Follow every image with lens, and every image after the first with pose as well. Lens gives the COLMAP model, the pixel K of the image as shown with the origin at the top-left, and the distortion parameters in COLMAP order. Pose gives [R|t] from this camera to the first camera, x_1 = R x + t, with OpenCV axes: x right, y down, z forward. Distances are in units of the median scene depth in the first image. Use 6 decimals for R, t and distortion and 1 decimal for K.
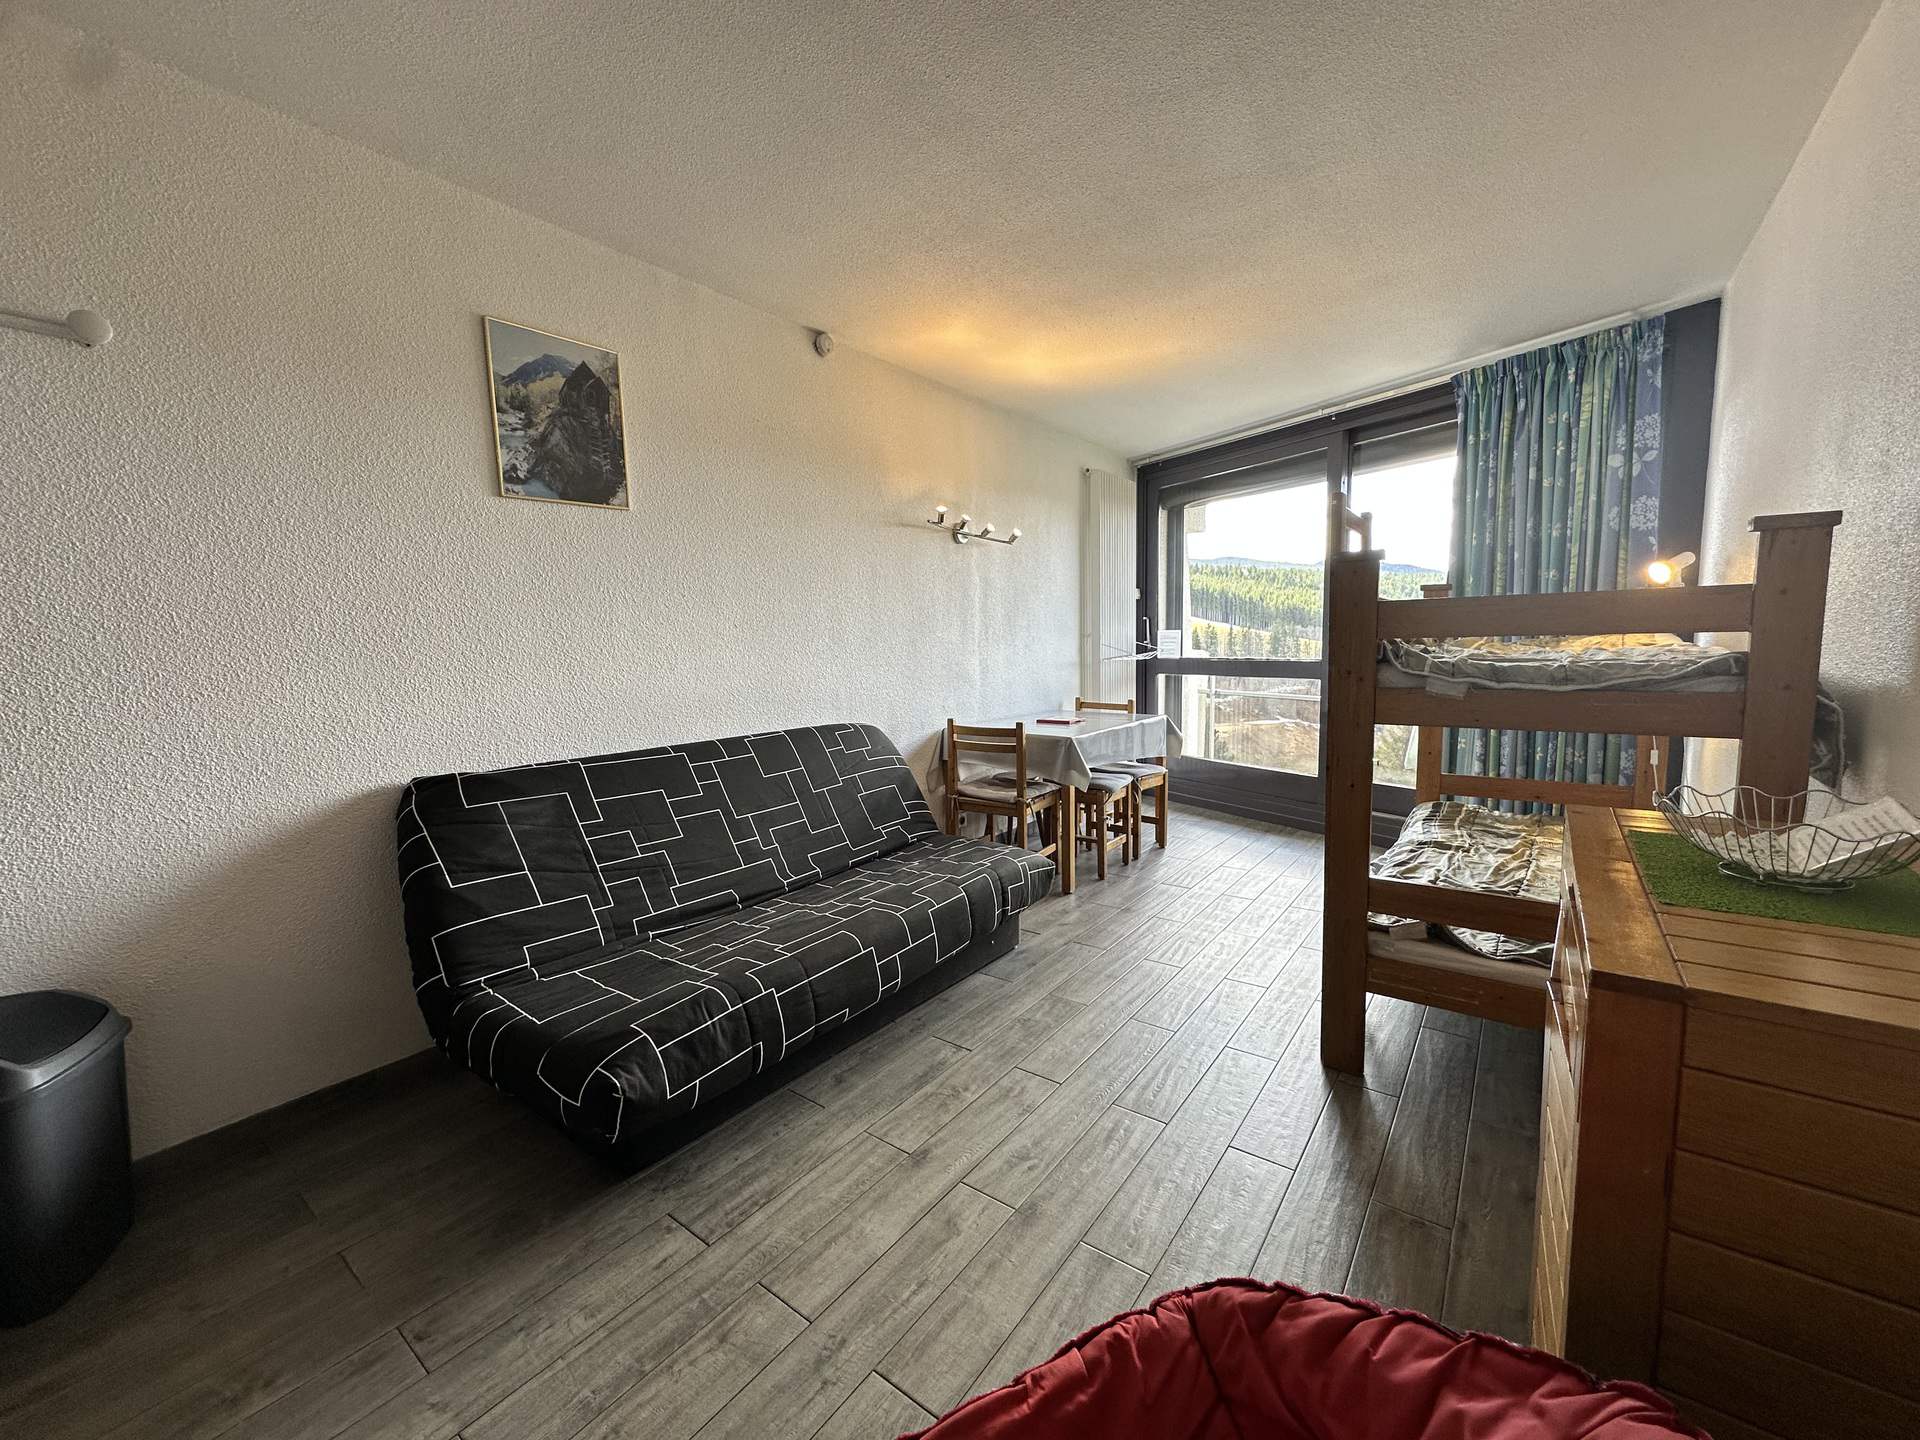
lens RADIAL K [[765.0, 0, 957.7], [0, 765.0, 721.4], [0, 0, 1]] dist [-0.002651, -0.000197]
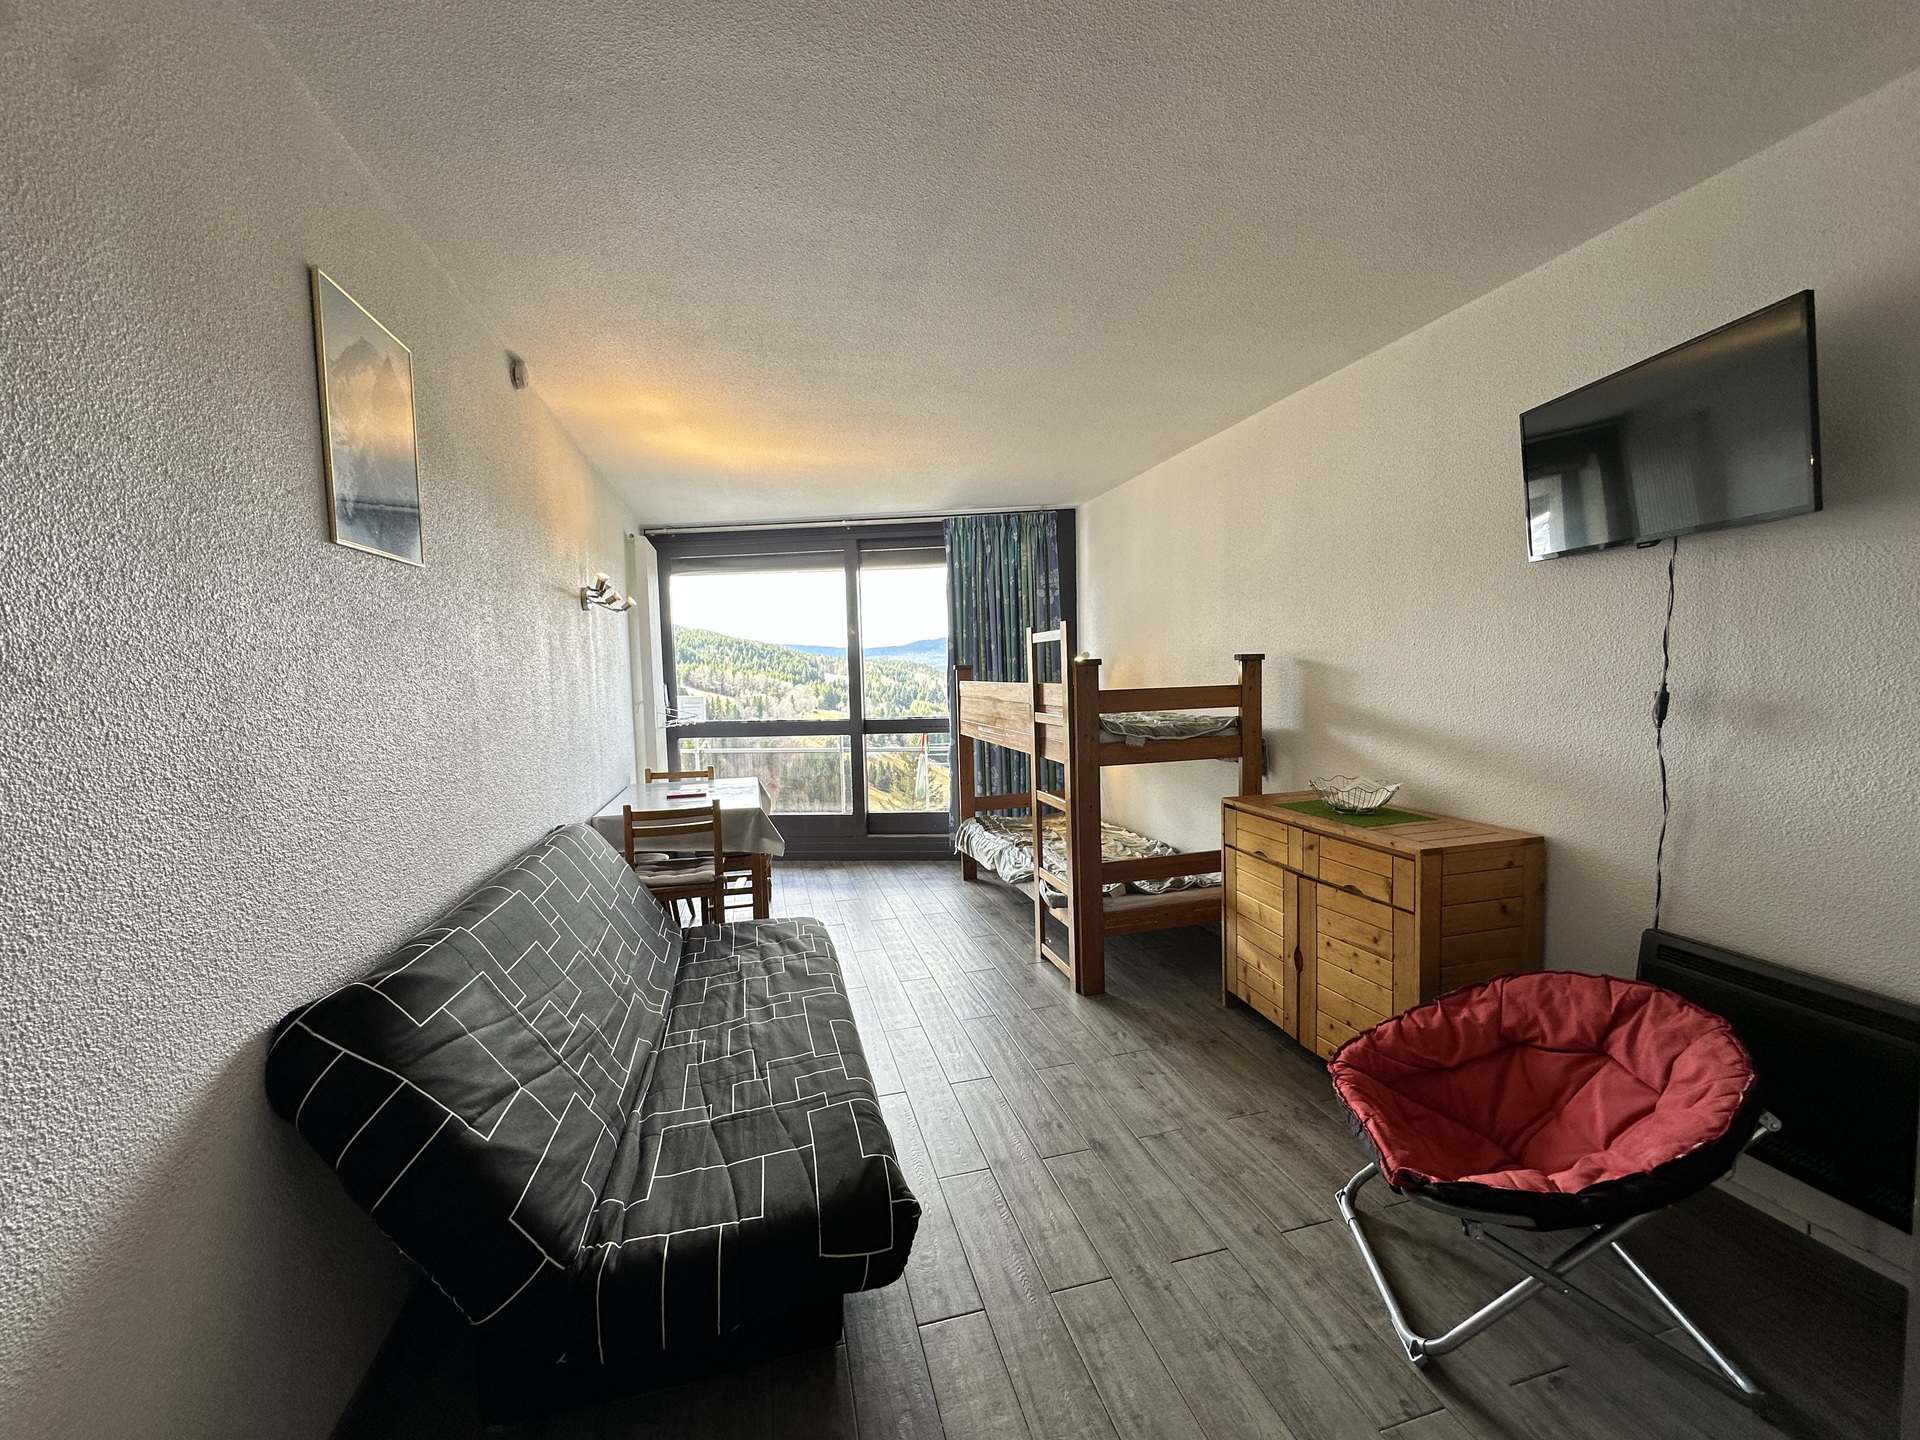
lens RADIAL K [[765.0, 0, 963.6], [0, 765.0, 721.7], [0, 0, 1]] dist [-0.002651, -0.000197]
pose [[0.615453, -0.047883, 0.786718, -0.554364], [0.097415, 0.995121, -0.015640, -0.057807], [-0.782130, 0.086264, 0.617115, 0.141029]]
